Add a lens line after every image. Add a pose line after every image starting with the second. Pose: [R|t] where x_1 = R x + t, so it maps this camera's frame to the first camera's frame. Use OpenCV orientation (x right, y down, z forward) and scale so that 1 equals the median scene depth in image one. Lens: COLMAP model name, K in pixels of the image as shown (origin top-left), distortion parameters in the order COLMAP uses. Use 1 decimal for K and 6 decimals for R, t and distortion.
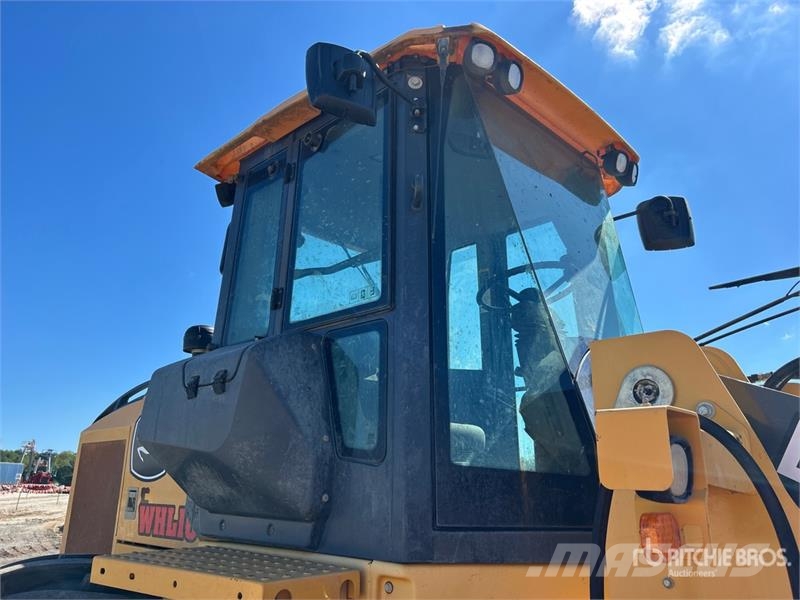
lens RADIAL K [[606.3, 0, 400.2], [0, 606.3, 304.6], [0, 0, 1]] dist [0.038264, -0.046293]
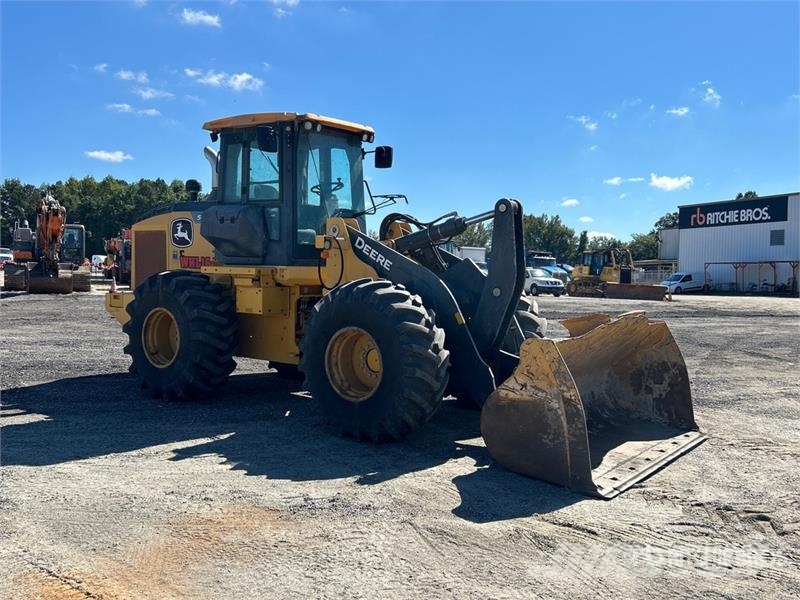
lens RADIAL K [[606.3, 0, 400.2], [0, 606.3, 304.6], [0, 0, 1]] dist [0.038264, -0.046293]
pose [[0.983794, -0.010925, 0.178972, 0.022006], [-0.053700, 0.934376, 0.352219, -0.687066], [-0.171075, -0.356121, 0.918646, -2.501827]]
